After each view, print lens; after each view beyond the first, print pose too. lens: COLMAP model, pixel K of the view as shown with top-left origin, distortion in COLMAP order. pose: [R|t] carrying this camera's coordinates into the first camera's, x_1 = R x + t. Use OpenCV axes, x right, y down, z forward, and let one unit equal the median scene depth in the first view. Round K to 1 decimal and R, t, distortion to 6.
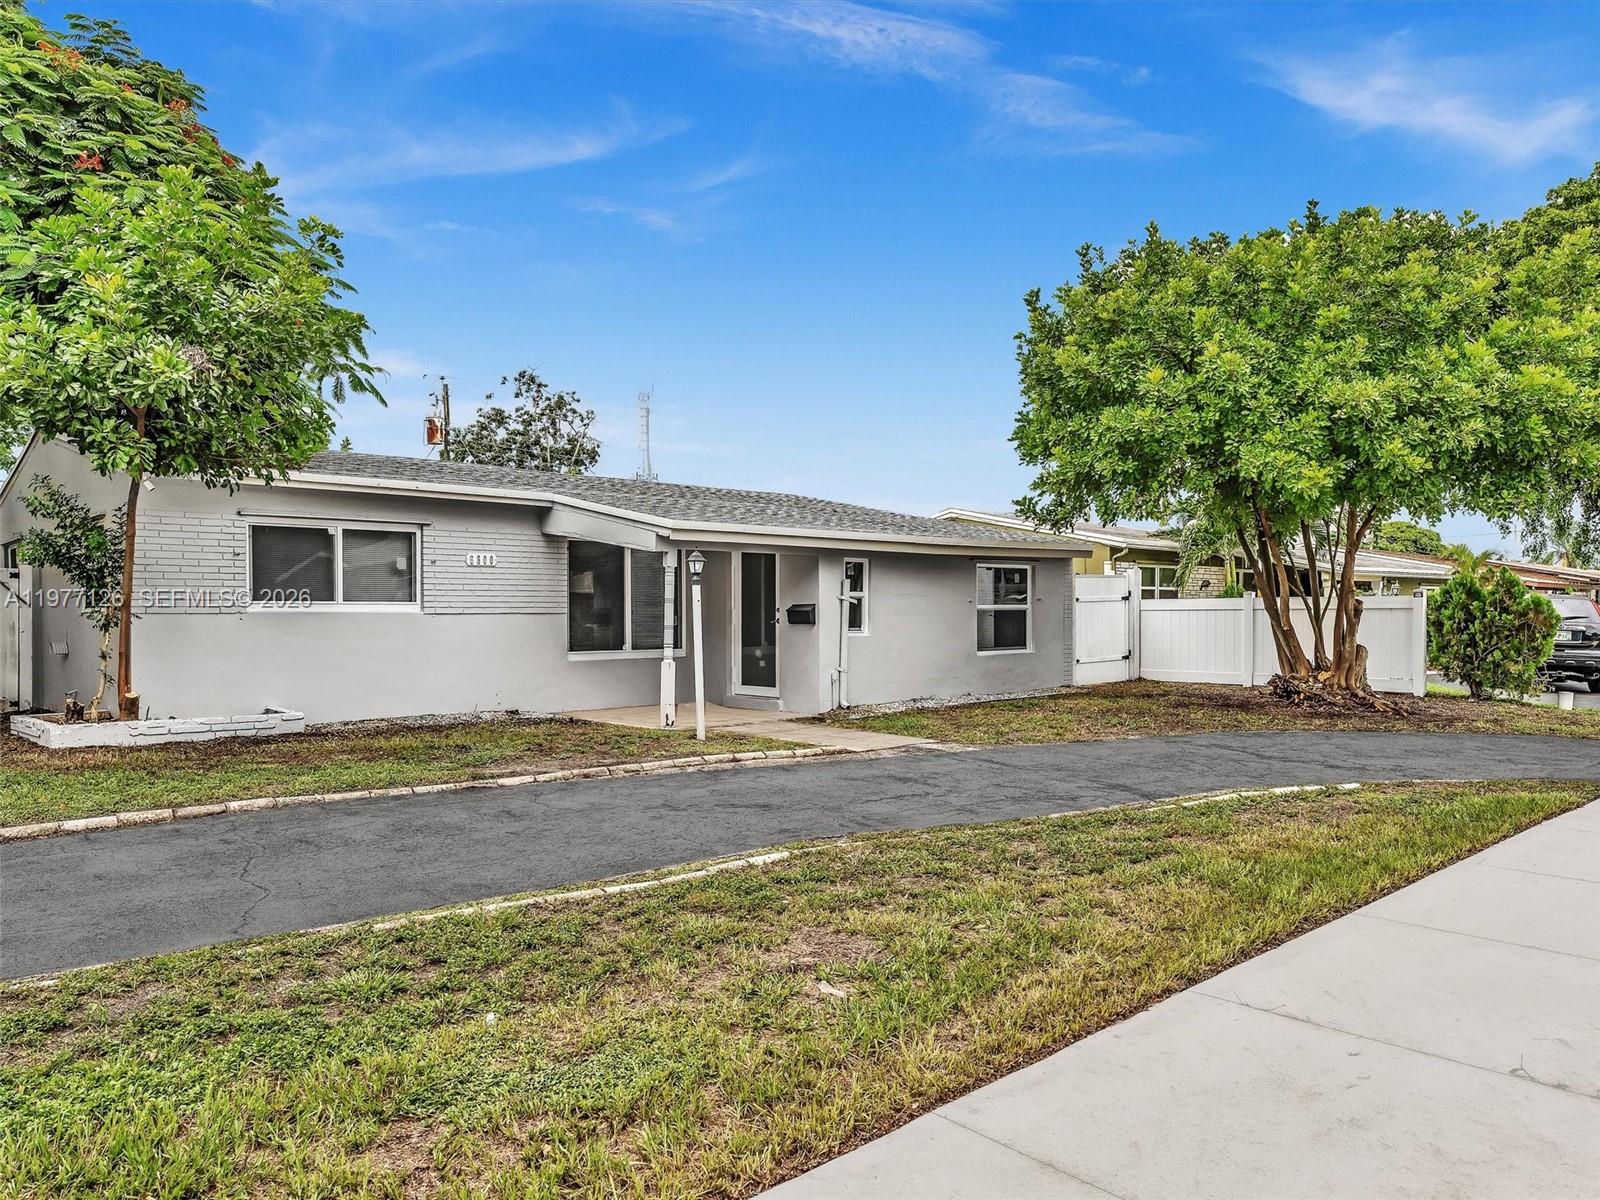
lens RADIAL K [[1106.6, 0, 786.9], [0, 1106.6, 627.9], [0, 0, 1]] dist [0.001658, -0.001750]
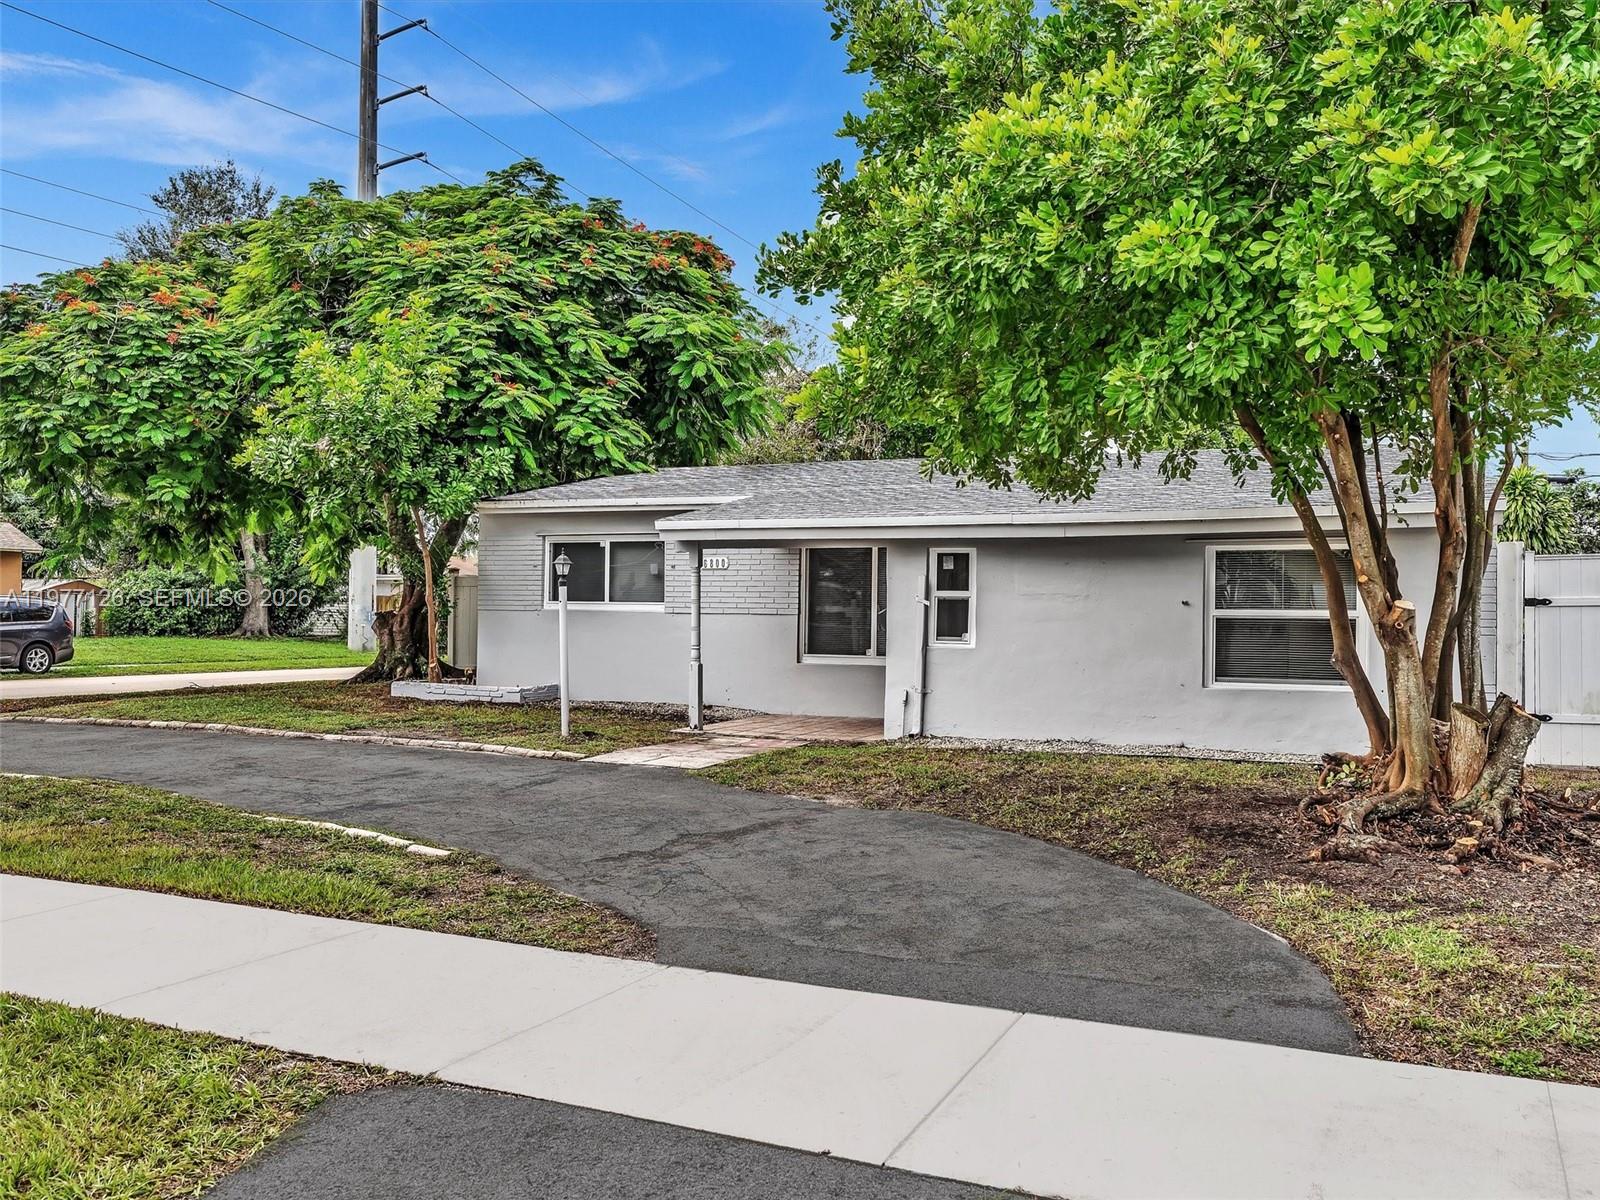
lens RADIAL K [[1374.2, 0, 802.5], [0, 1374.2, 593.7], [0, 0, 1]] dist [0.020236, 0.006317]
pose [[0.397263, -0.002434, -0.917702, 0.945780], [-0.023583, 0.999639, -0.012860, -0.016373], [0.917402, 0.026751, 0.397062, 0.537939]]
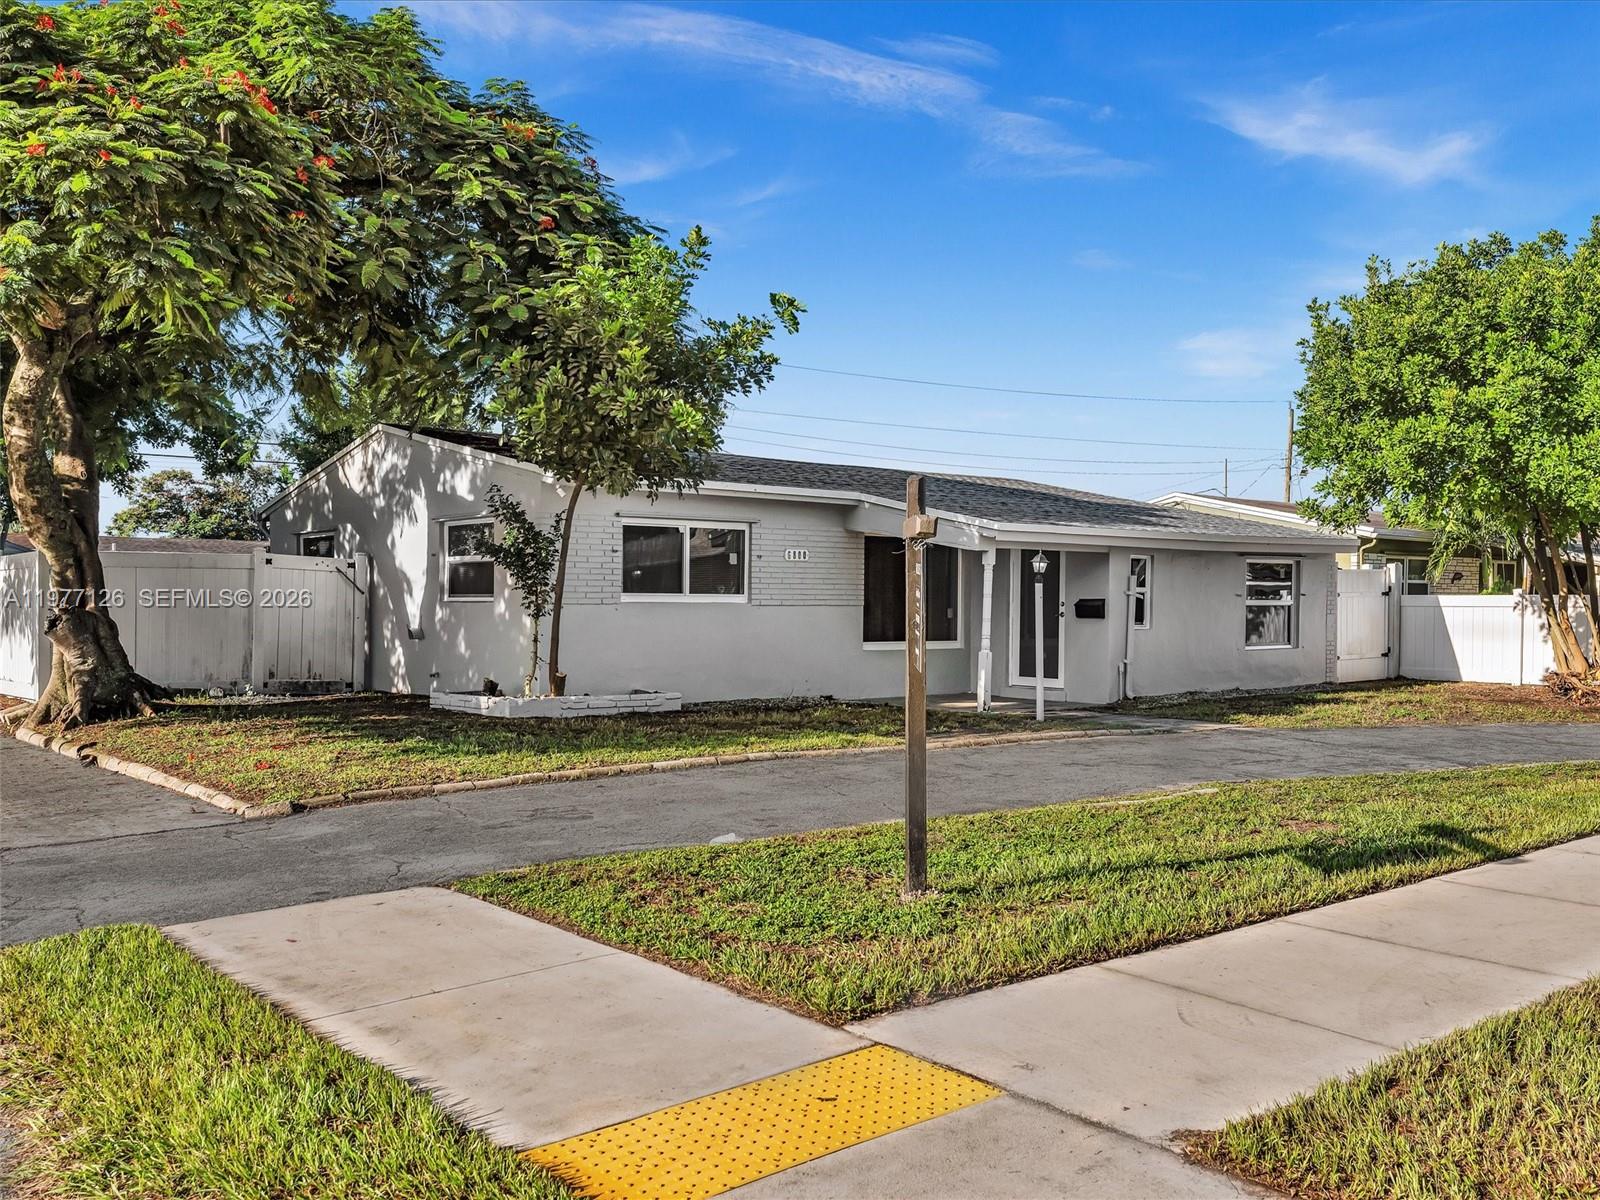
lens RADIAL K [[1374.2, 0, 814.0], [0, 1374.2, 607.4], [0, 0, 1]] dist [0.020236, 0.006317]
pose [[0.999015, 0.009885, -0.043248, -0.196060], [-0.010157, 0.999930, -0.006062, -0.002723], [0.043185, 0.006495, 0.999046, -0.321157]]
